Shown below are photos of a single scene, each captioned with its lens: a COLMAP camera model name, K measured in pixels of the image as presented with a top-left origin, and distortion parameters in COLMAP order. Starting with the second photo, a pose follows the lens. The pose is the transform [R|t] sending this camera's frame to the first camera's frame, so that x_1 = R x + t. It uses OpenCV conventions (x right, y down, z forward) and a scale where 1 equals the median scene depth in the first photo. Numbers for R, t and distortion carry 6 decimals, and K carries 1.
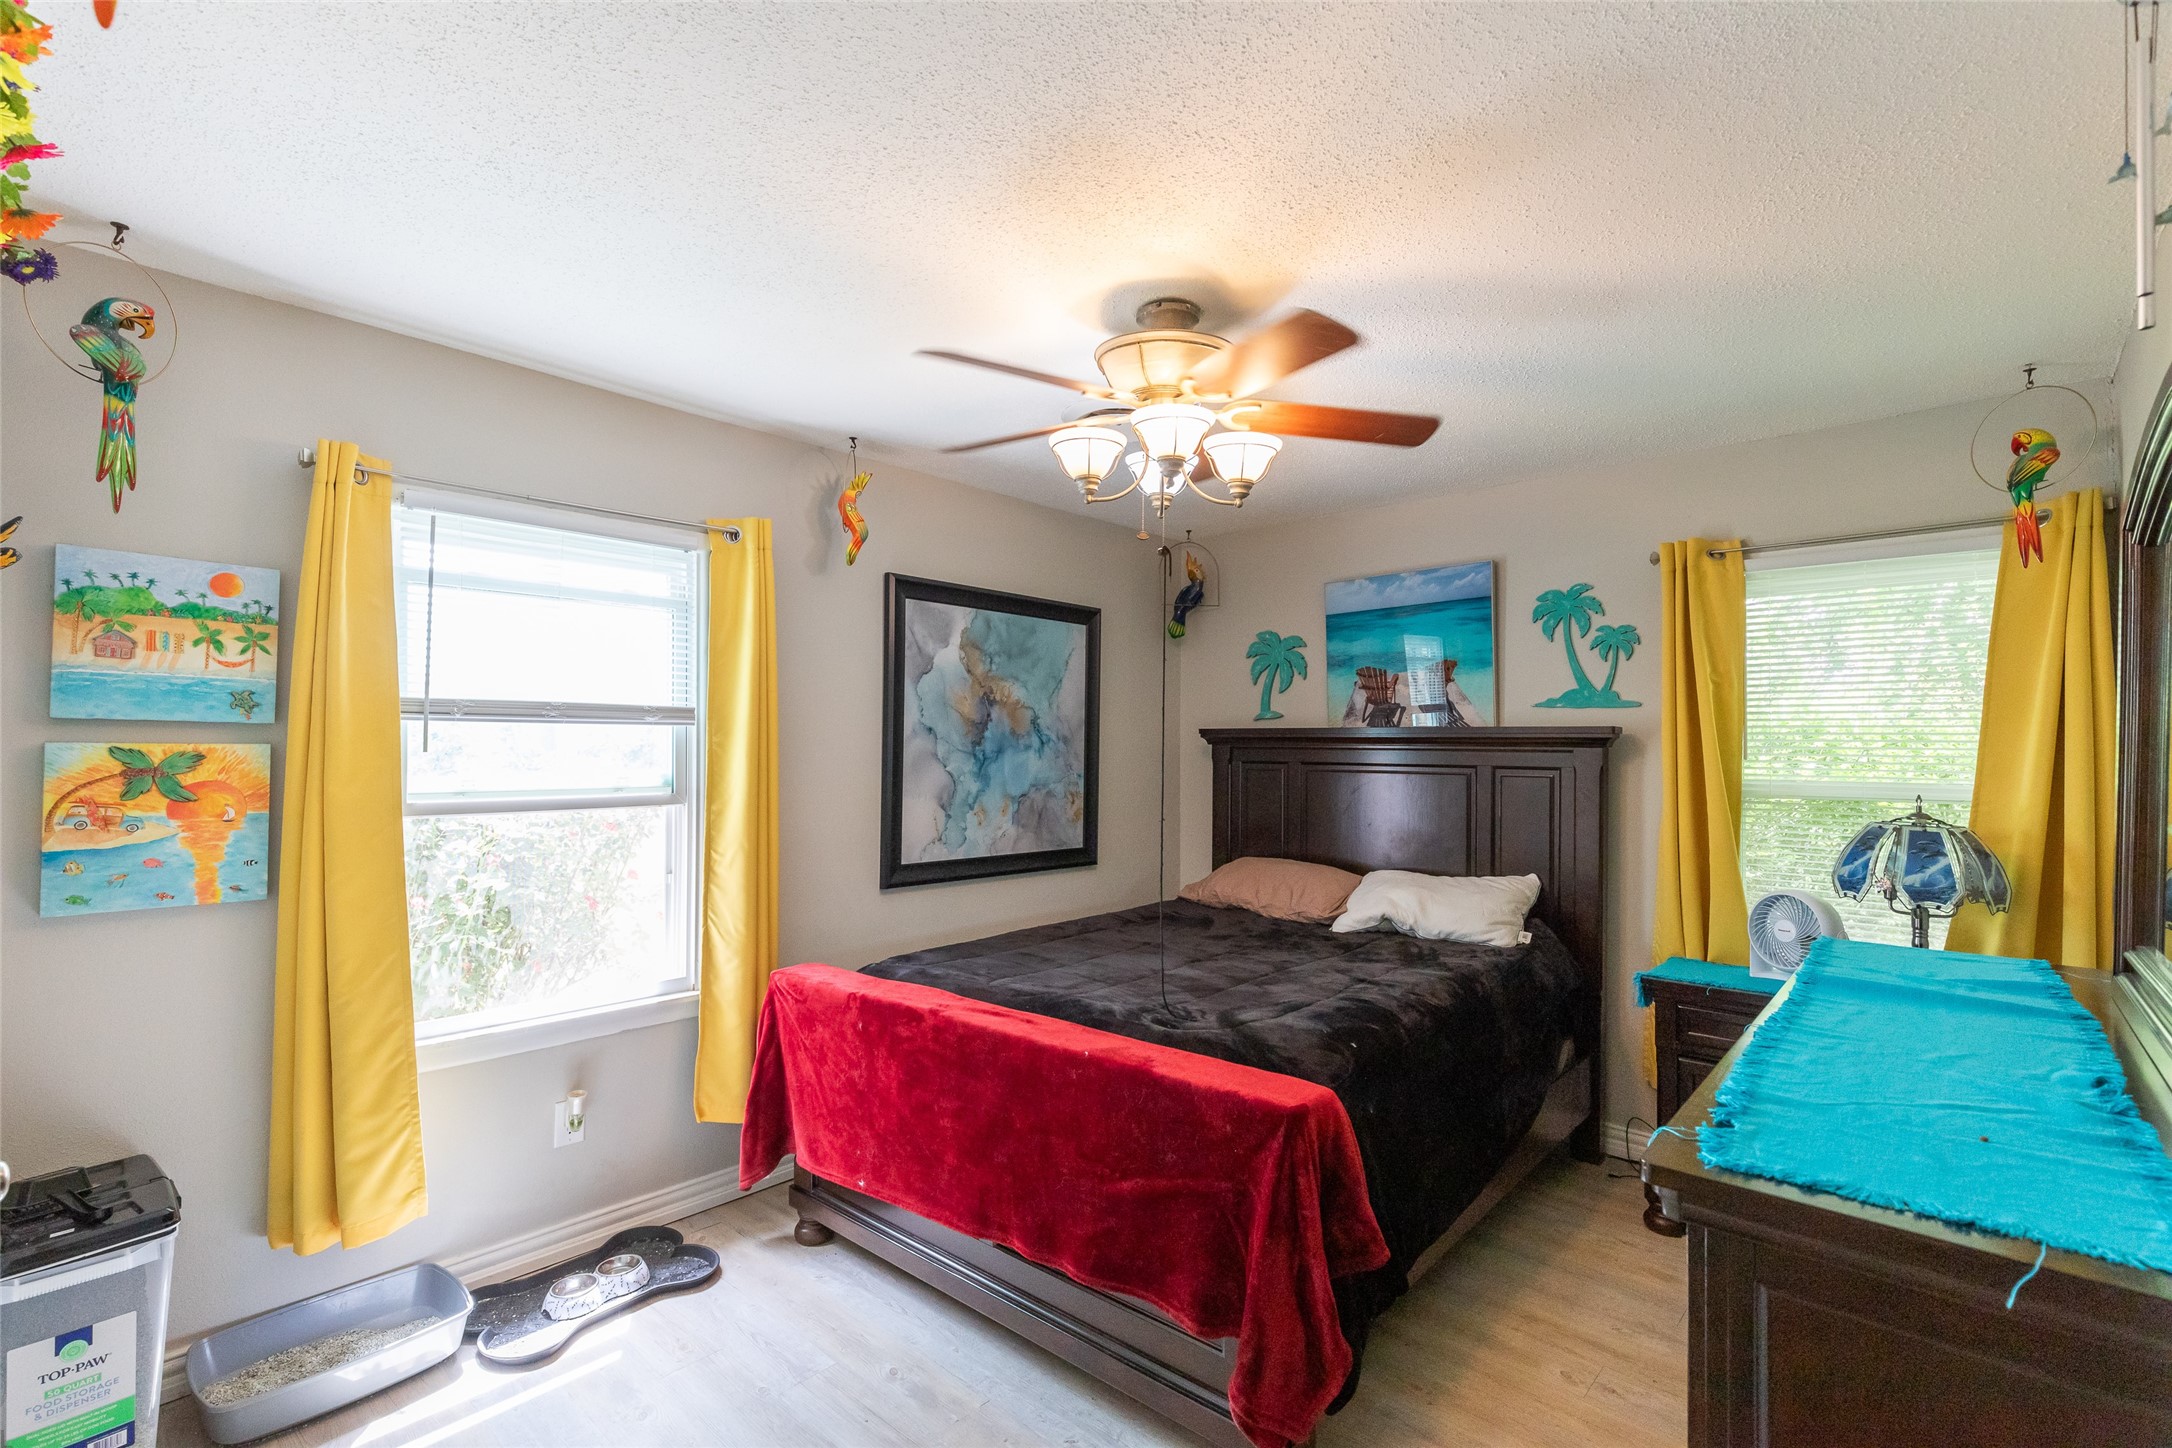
lens RADIAL K [[1010.0, 0, 1083.8], [0, 1010.0, 729.7], [0, 0, 1]] dist [0.000922, -0.000336]
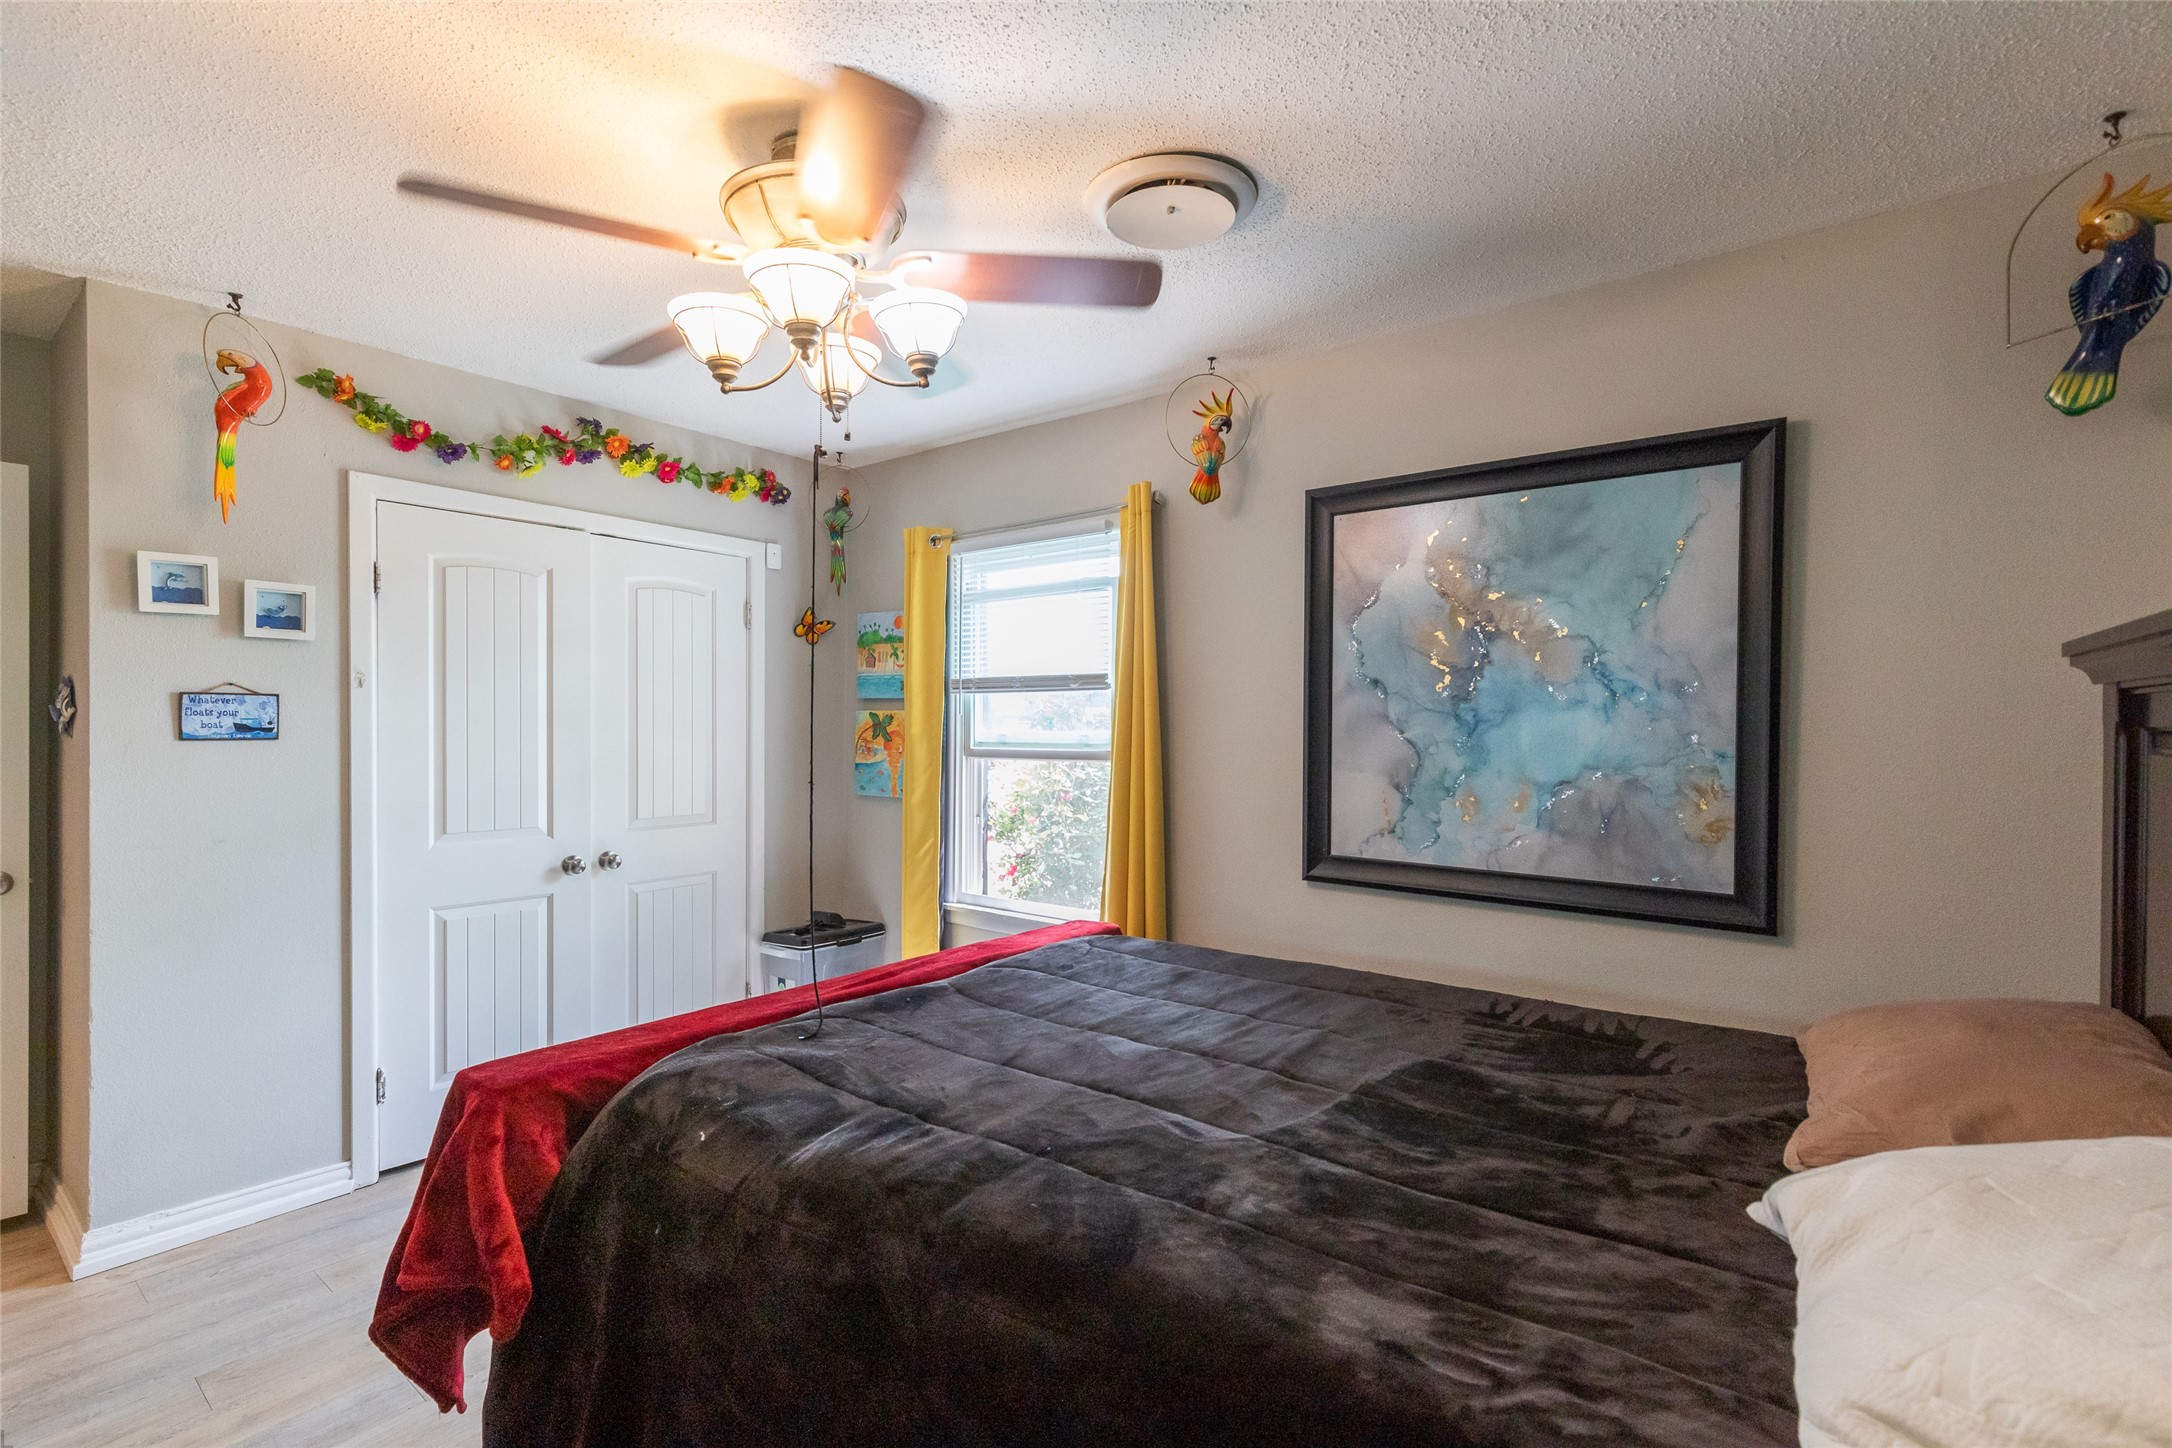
lens RADIAL K [[1010.0, 0, 1082.9], [0, 1010.0, 728.0], [0, 0, 1]] dist [0.000922, -0.000336]
pose [[0.044077, 0.007576, -0.998999, 0.591825], [0.022307, 0.999714, 0.008566, 0.022861], [0.998779, -0.022662, 0.043895, 0.758631]]
